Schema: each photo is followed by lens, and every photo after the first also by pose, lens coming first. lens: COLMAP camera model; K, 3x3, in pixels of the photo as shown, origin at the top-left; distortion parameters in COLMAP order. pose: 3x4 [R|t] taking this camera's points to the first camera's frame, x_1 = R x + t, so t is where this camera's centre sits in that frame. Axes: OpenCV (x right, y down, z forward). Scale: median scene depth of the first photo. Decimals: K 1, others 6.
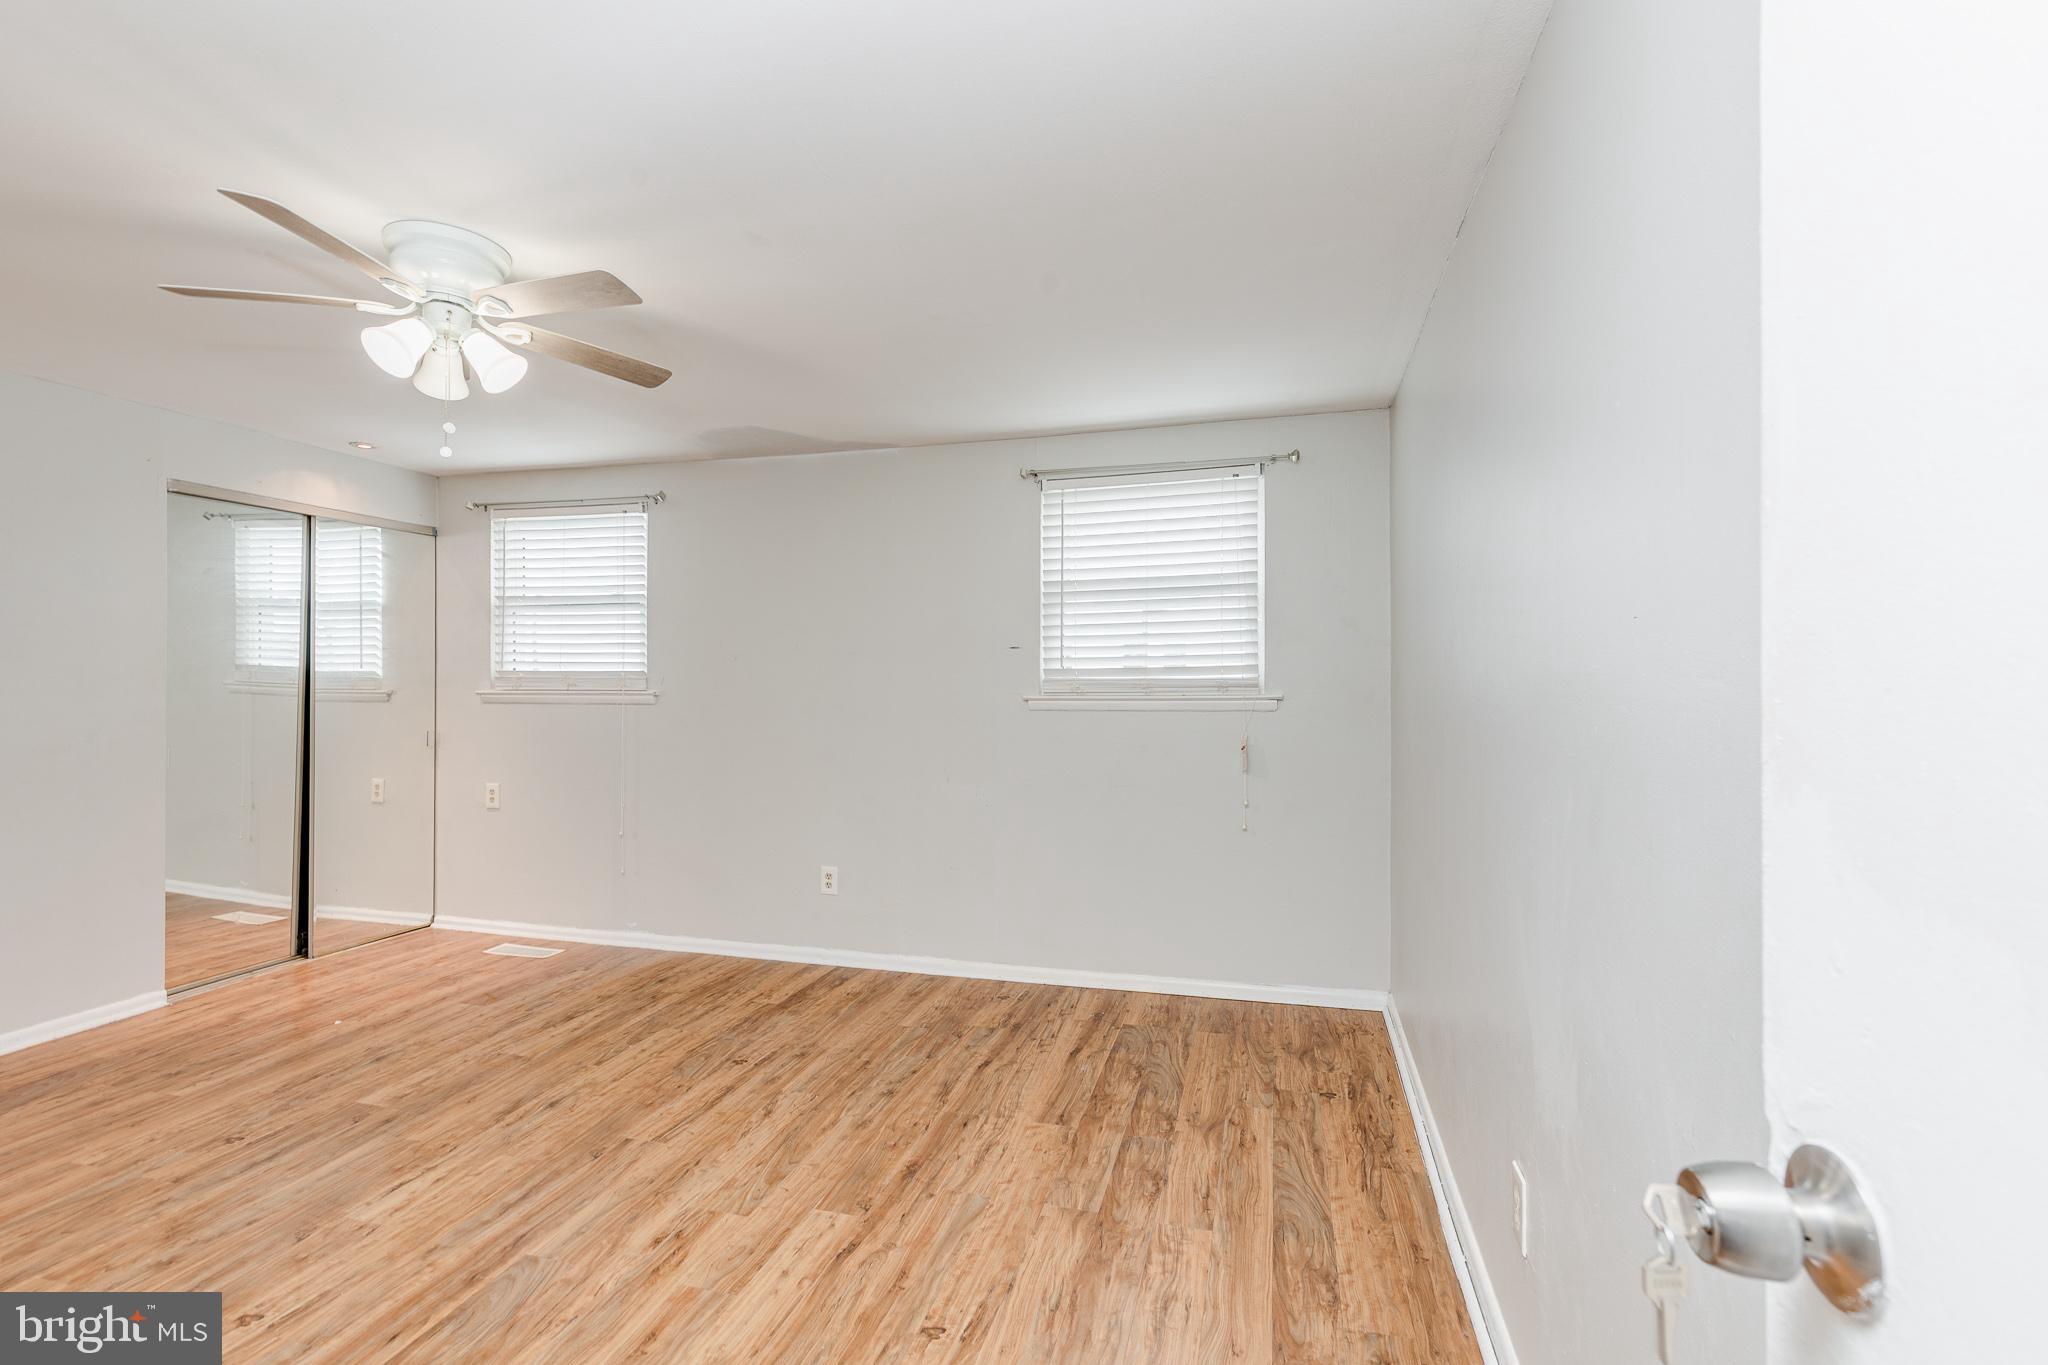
lens RADIAL K [[926.7, 0, 1026.4], [0, 926.7, 675.0], [0, 0, 1]] dist [0.005093, -0.001190]
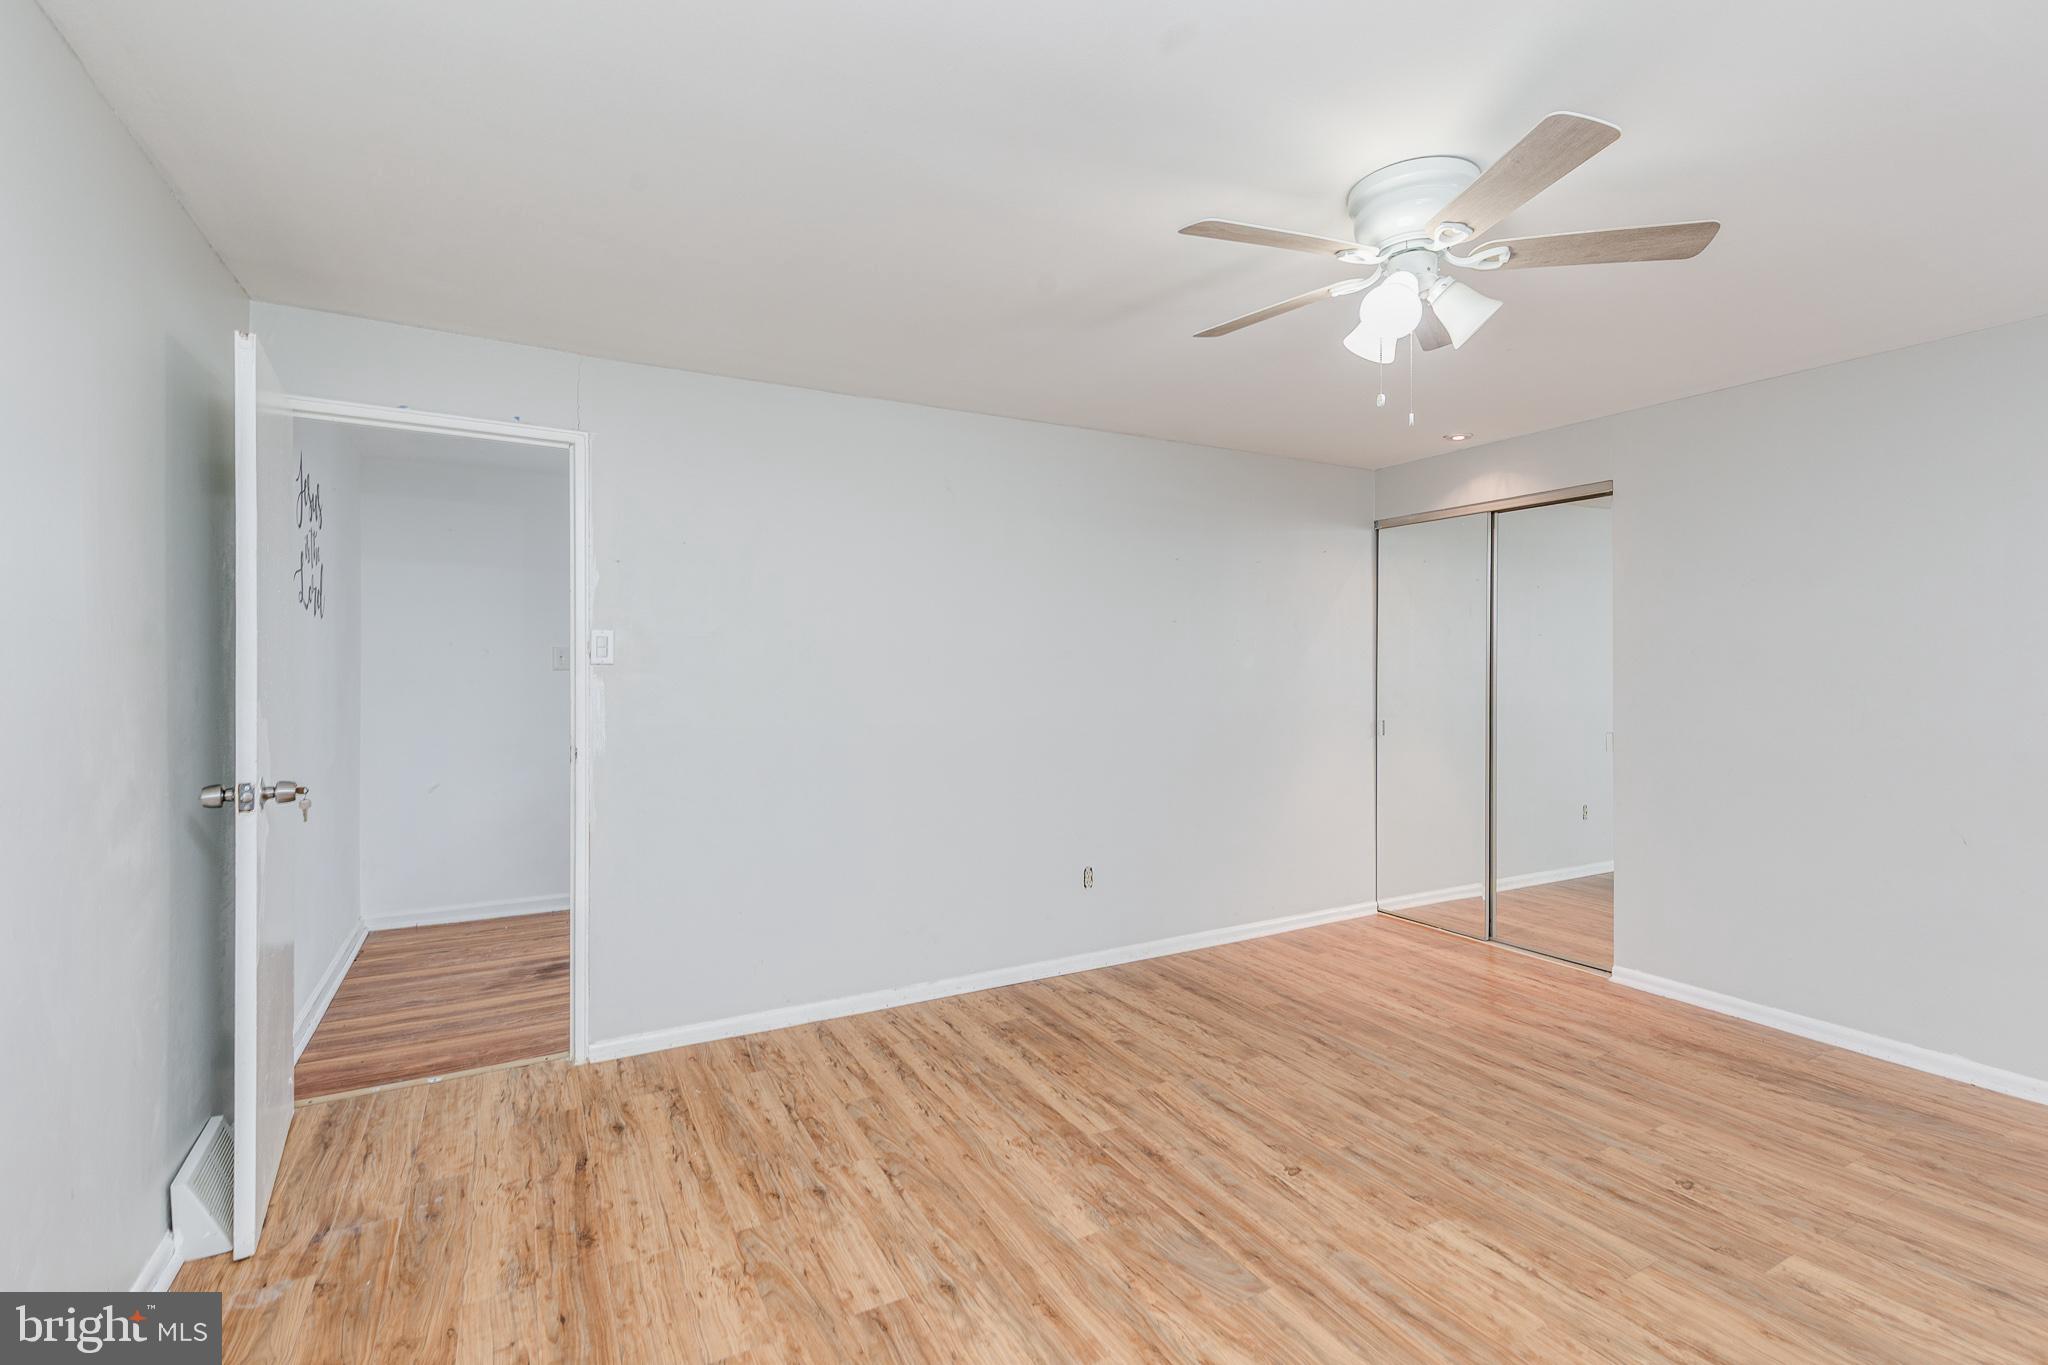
lens RADIAL K [[926.7, 0, 1026.4], [0, 926.7, 675.0], [0, 0, 1]] dist [0.005093, -0.001190]
pose [[-0.722066, 0.003151, -0.691817, 0.167847], [0.003921, 0.999992, 0.000461, 0.003942], [0.691814, -0.002380, -0.722072, 0.896410]]
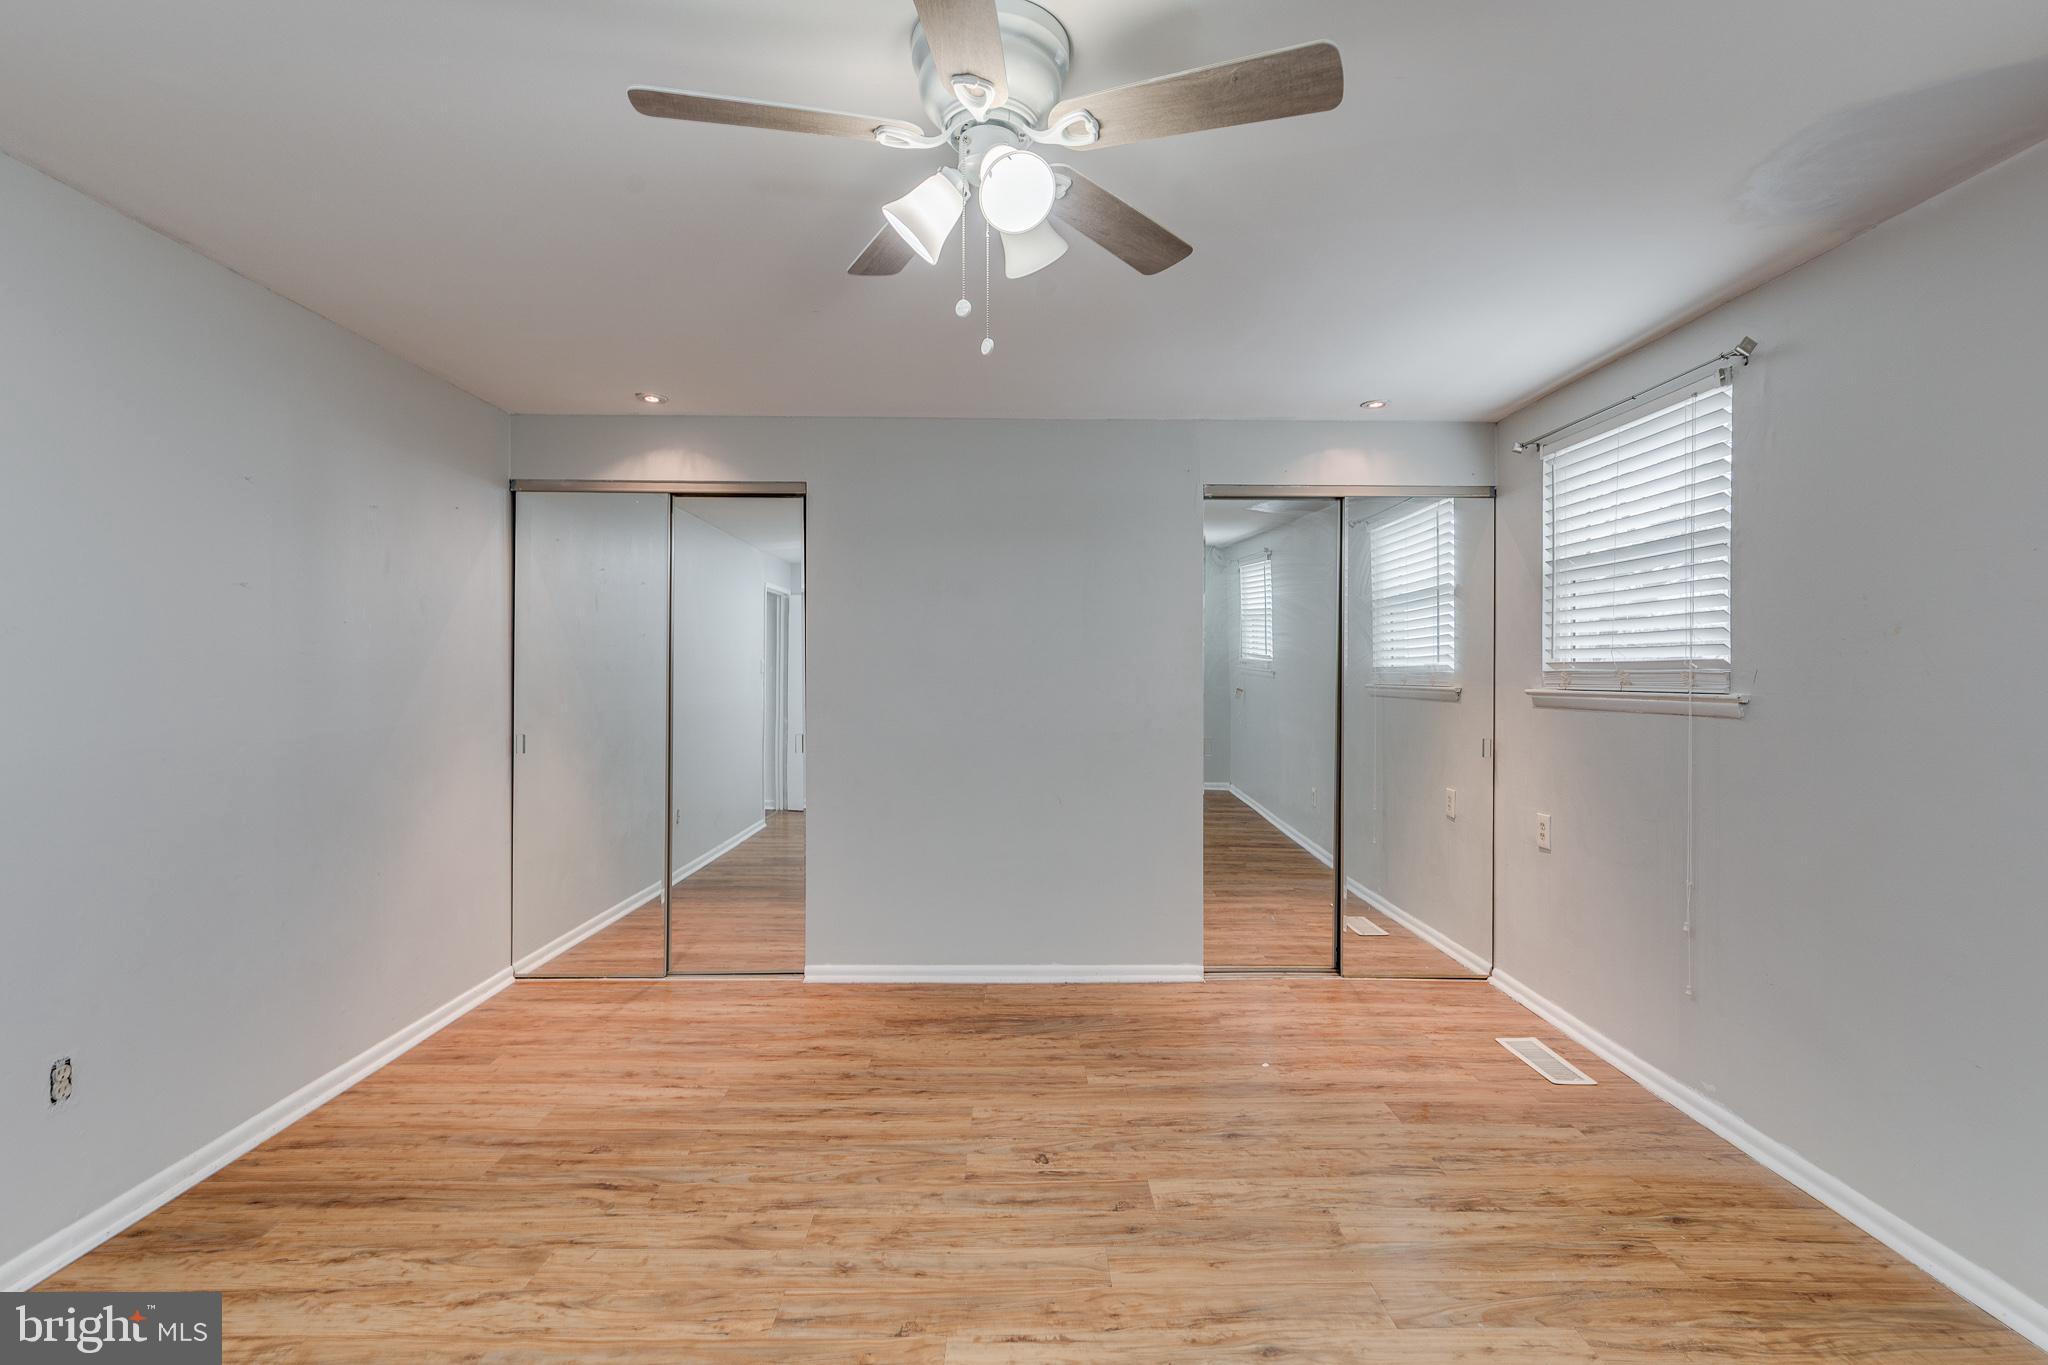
lens RADIAL K [[926.7, 0, 1026.4], [0, 926.7, 675.0], [0, 0, 1]] dist [0.005093, -0.001190]
pose [[0.270125, 0.001020, -0.962825, 0.037528], [0.002336, 0.999996, 0.001715, 0.004602], [0.962823, -0.002712, 0.270121, 0.542259]]
